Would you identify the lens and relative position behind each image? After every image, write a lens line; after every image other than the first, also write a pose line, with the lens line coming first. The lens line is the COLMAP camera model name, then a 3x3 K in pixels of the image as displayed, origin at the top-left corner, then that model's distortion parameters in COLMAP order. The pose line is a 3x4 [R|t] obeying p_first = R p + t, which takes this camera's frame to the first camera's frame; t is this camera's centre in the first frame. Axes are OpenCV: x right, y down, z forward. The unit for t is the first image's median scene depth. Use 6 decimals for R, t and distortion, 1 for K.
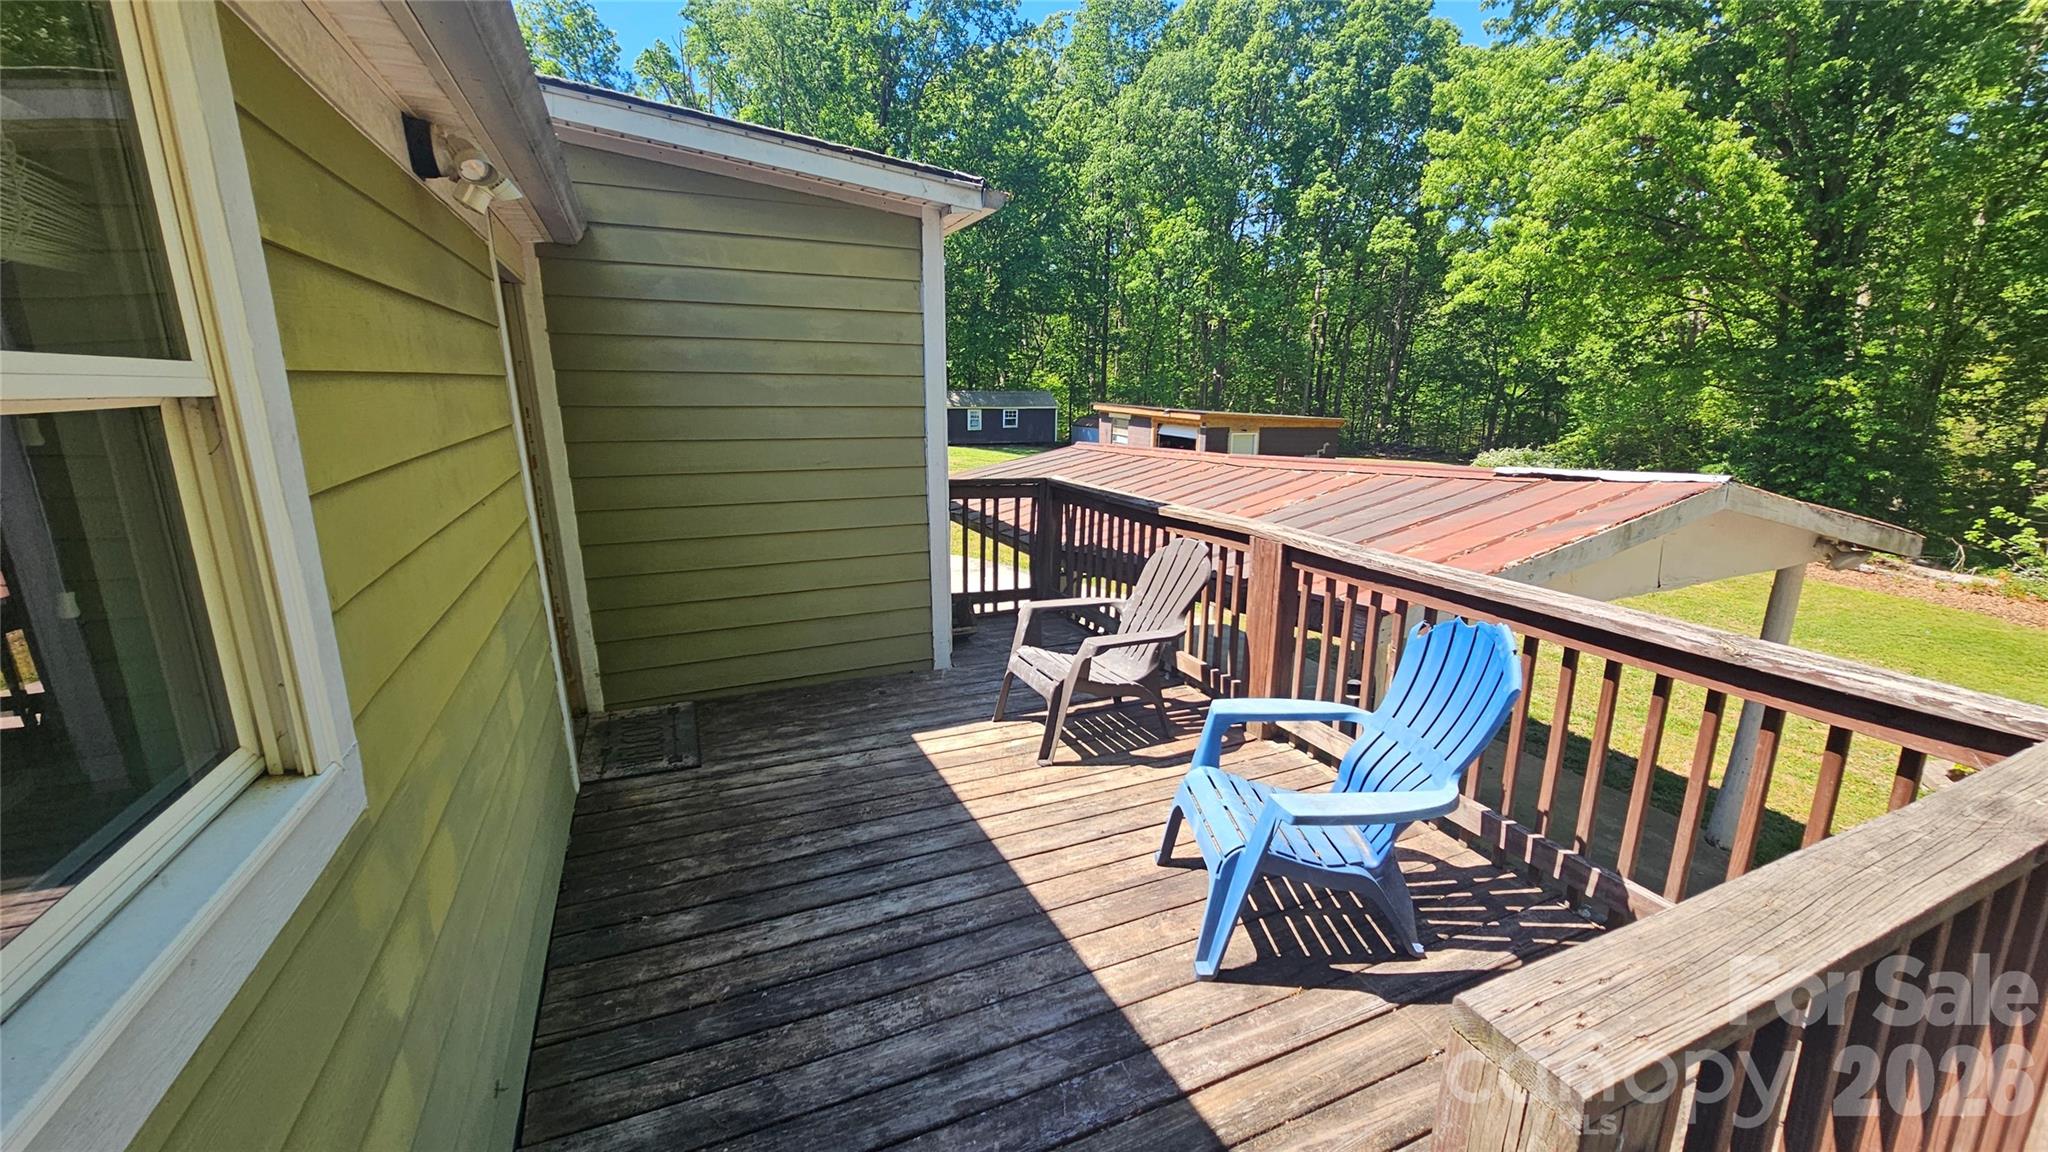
lens RADIAL K [[830.2, 0, 1029.4], [0, 830.2, 577.7], [0, 0, 1]] dist [0.000233, -0.001899]
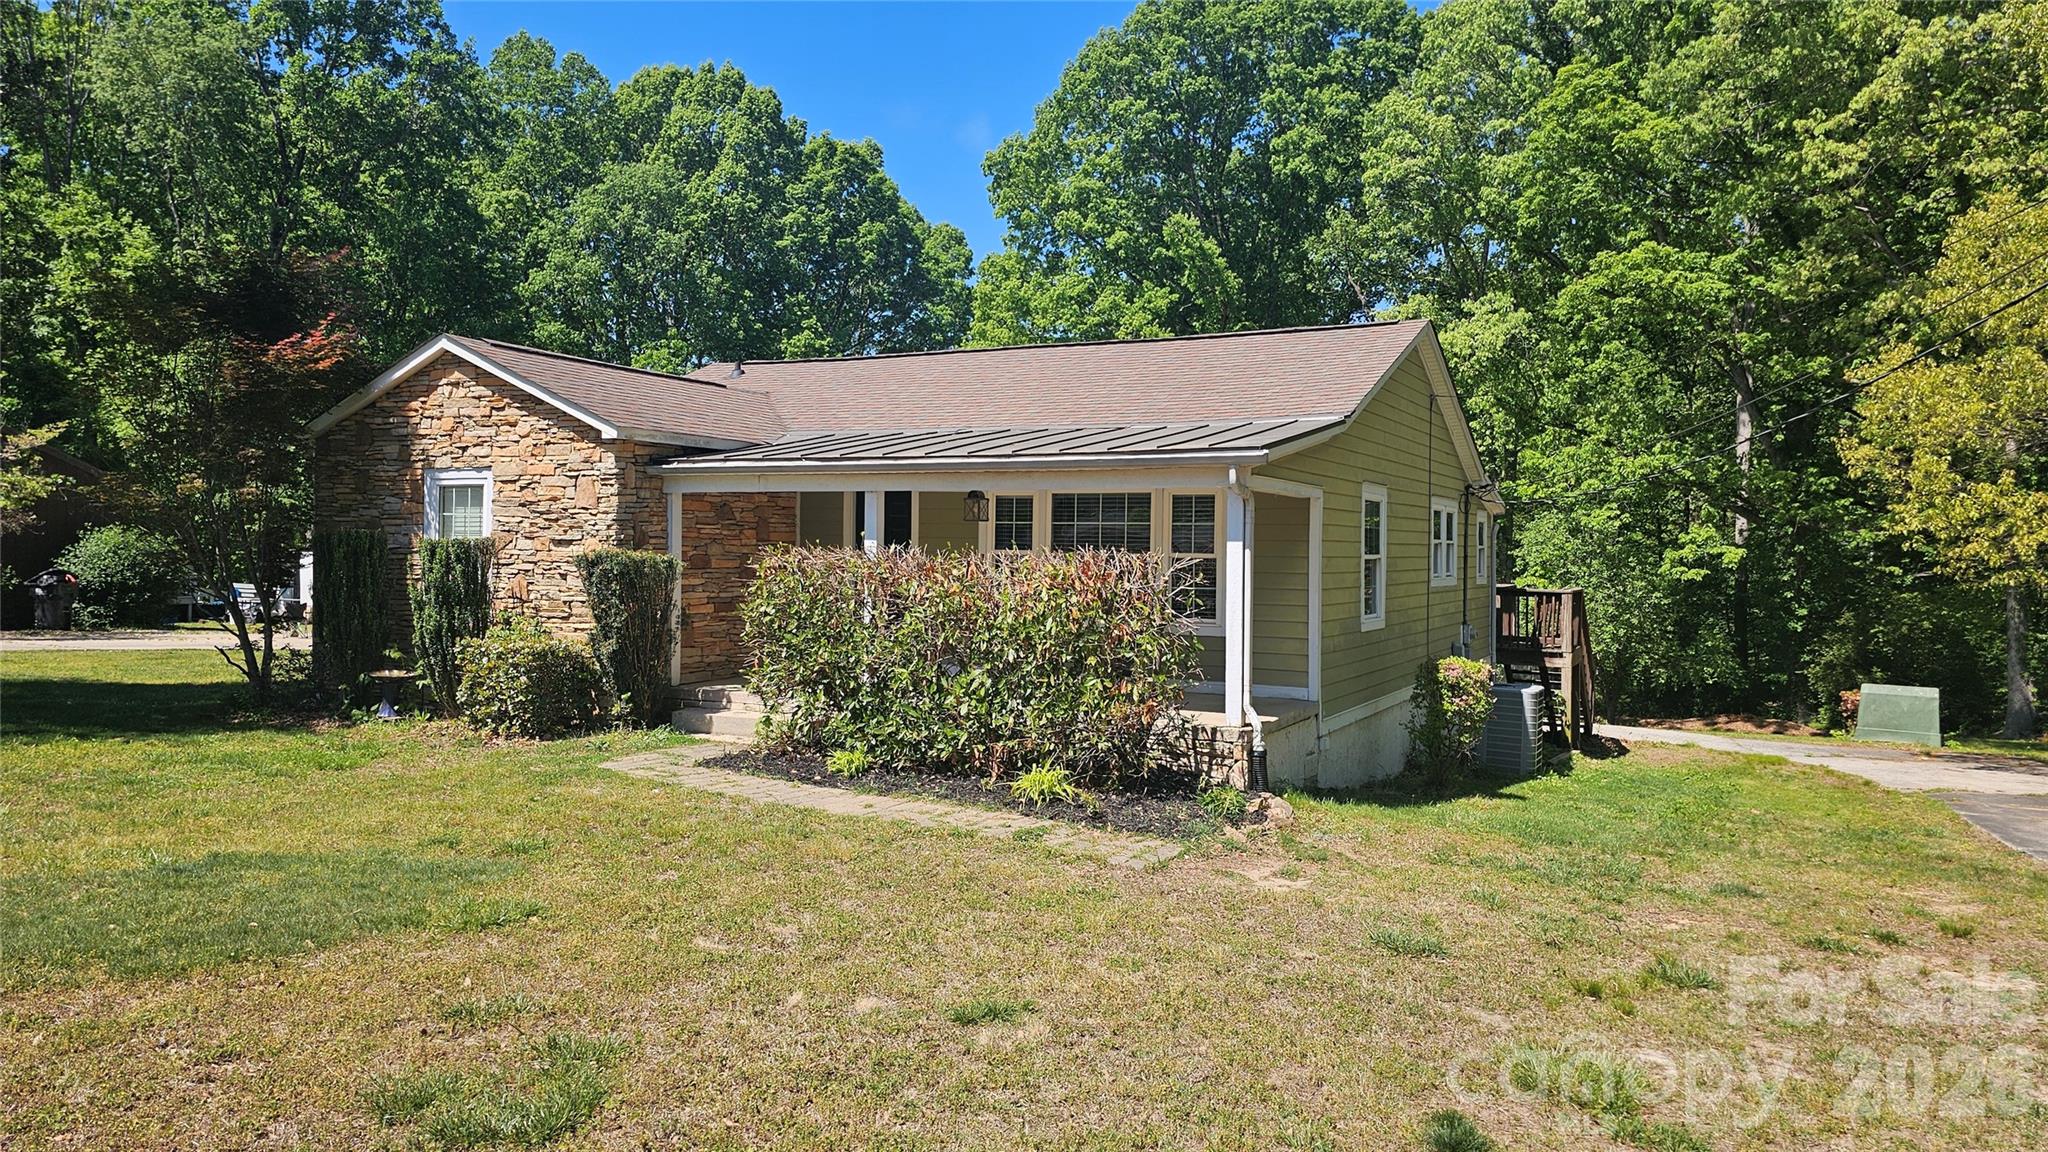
lens RADIAL K [[1375.0, 0, 1032.9], [0, 1375.0, 568.1], [0, 0, 1]] dist [0.038945, -0.036902]
pose [[0.786840, 0.005427, 0.617133, -0.386200], [0.127887, 0.976823, -0.171645, 0.066070], [-0.603761, 0.213981, 0.767909, -0.244862]]
